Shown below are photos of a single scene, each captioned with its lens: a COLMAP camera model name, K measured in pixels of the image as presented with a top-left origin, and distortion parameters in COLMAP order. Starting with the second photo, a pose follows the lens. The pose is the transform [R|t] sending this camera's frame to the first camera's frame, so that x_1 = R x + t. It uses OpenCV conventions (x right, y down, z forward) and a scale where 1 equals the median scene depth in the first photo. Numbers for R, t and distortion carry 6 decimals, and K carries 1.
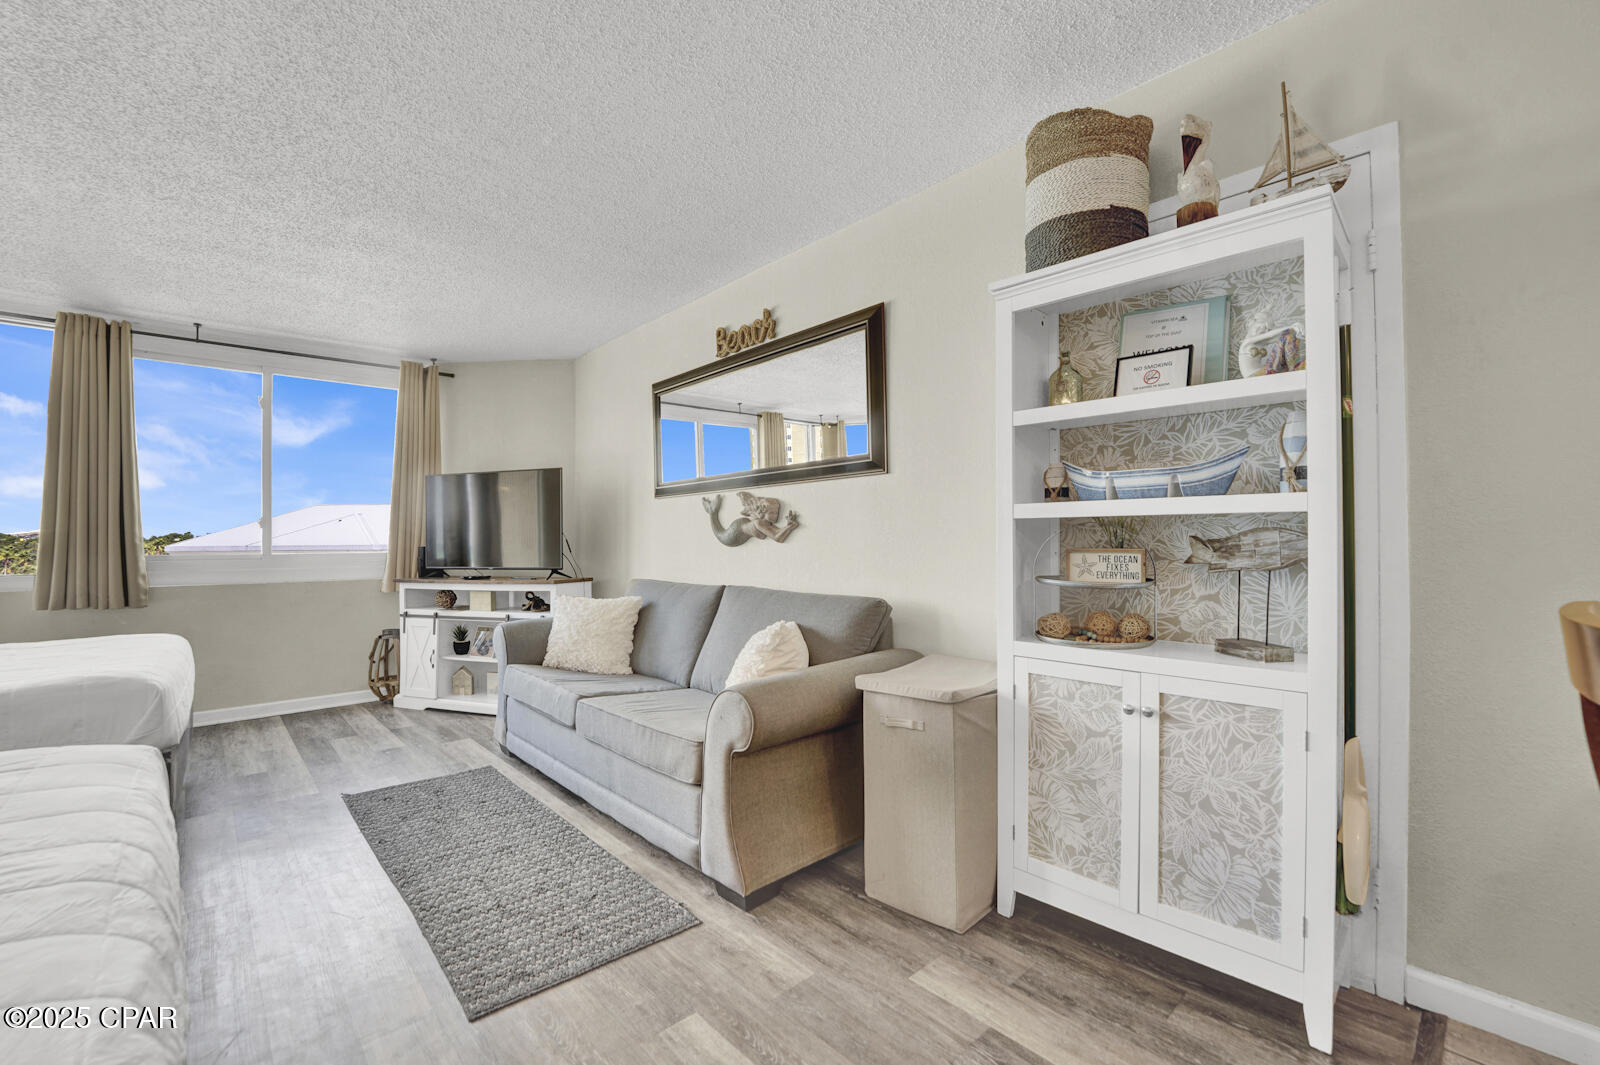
lens RADIAL K [[662.9, 0, 793.4], [0, 662.9, 534.5], [0, 0, 1]] dist [-0.024197, 0.000108]
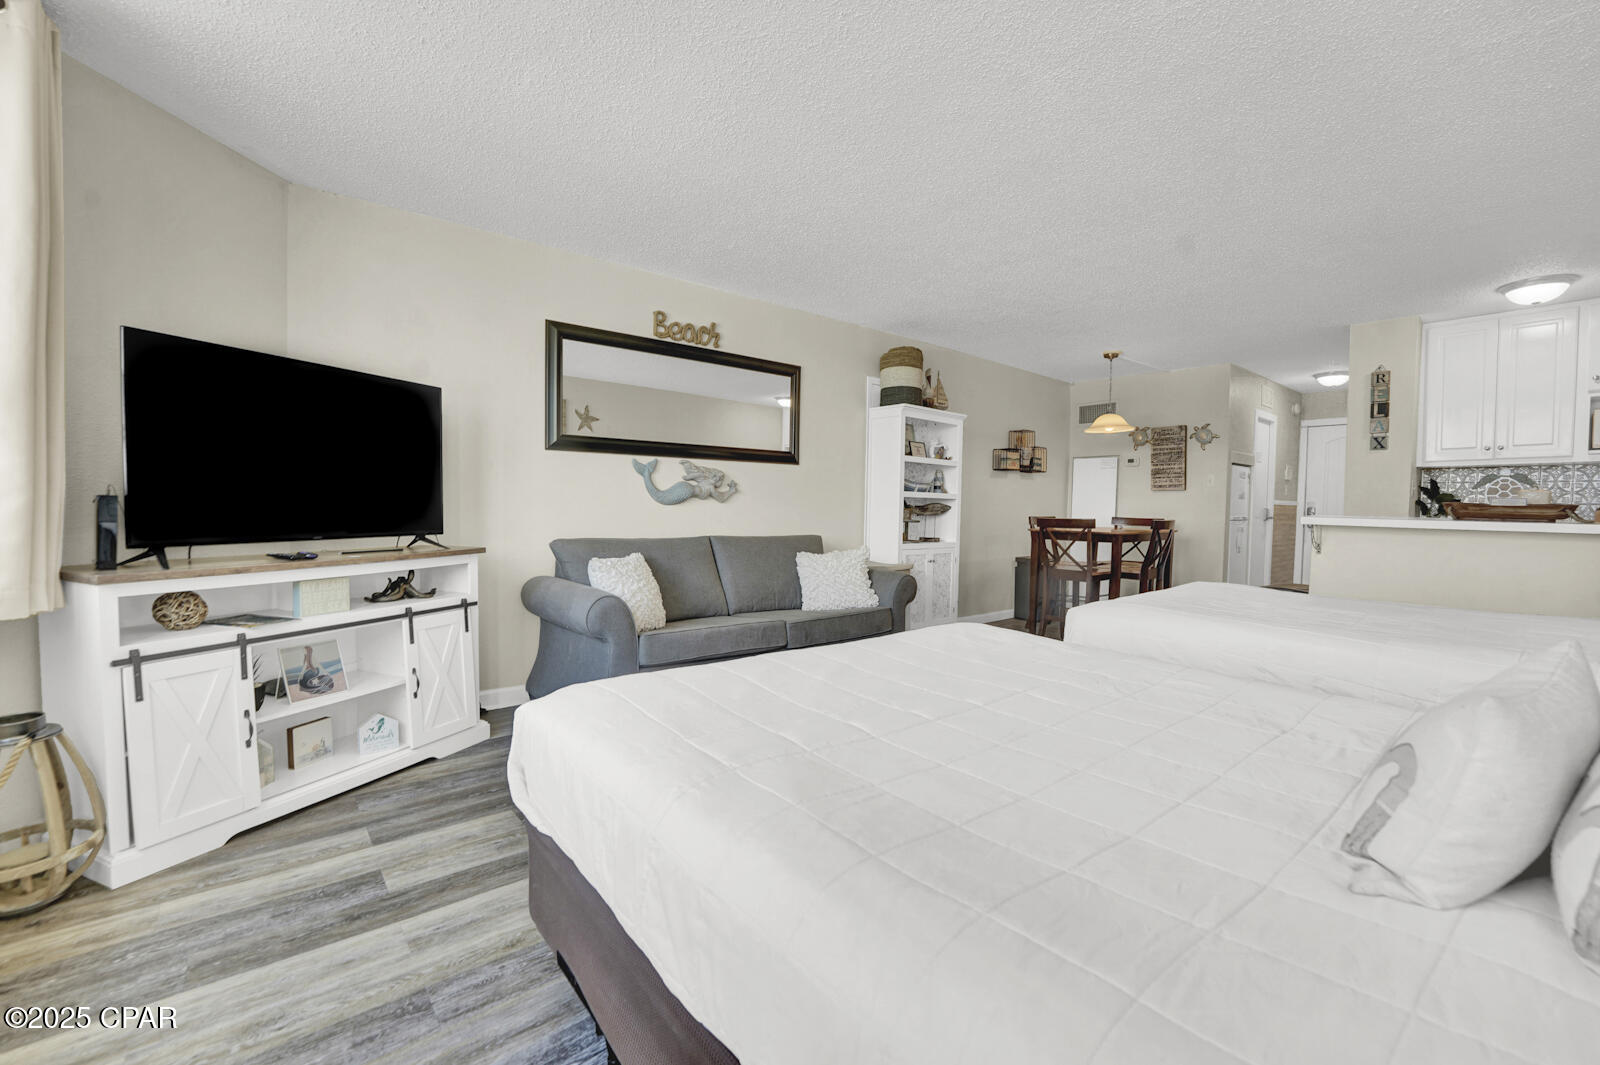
lens RADIAL K [[662.9, 0, 779.1], [0, 662.9, 541.4], [0, 0, 1]] dist [-0.024197, 0.000108]
pose [[0.058382, -0.043892, 0.997329, -1.248747], [-0.024243, 0.998676, 0.045370, 0.024223], [-0.998000, -0.026827, 0.057240, 0.728200]]
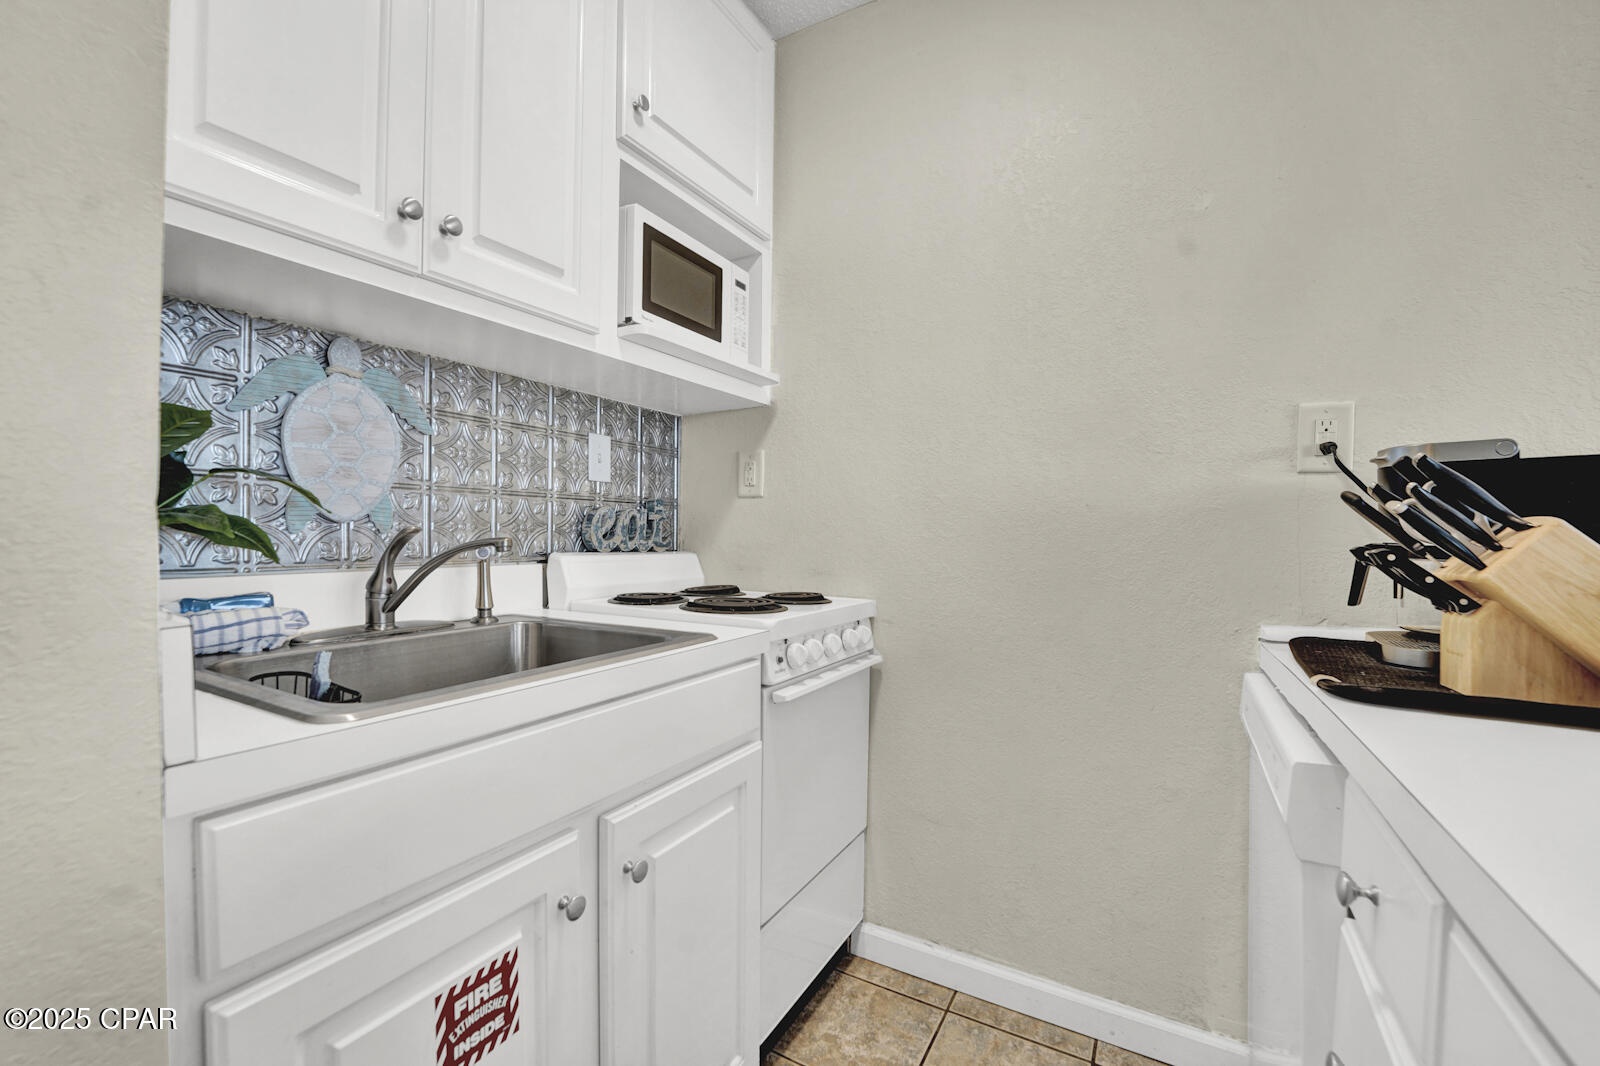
lens RADIAL K [[658.9, 0, 796.4], [0, 658.9, 543.9], [0, 0, 1]] dist [-0.023200, -0.000026]
pose [[-0.952275, 0.000288, -0.305243, 0.004746], [-0.002806, 0.999949, 0.009698, -0.000704], [0.305230, 0.010092, -0.952225, -0.254442]]
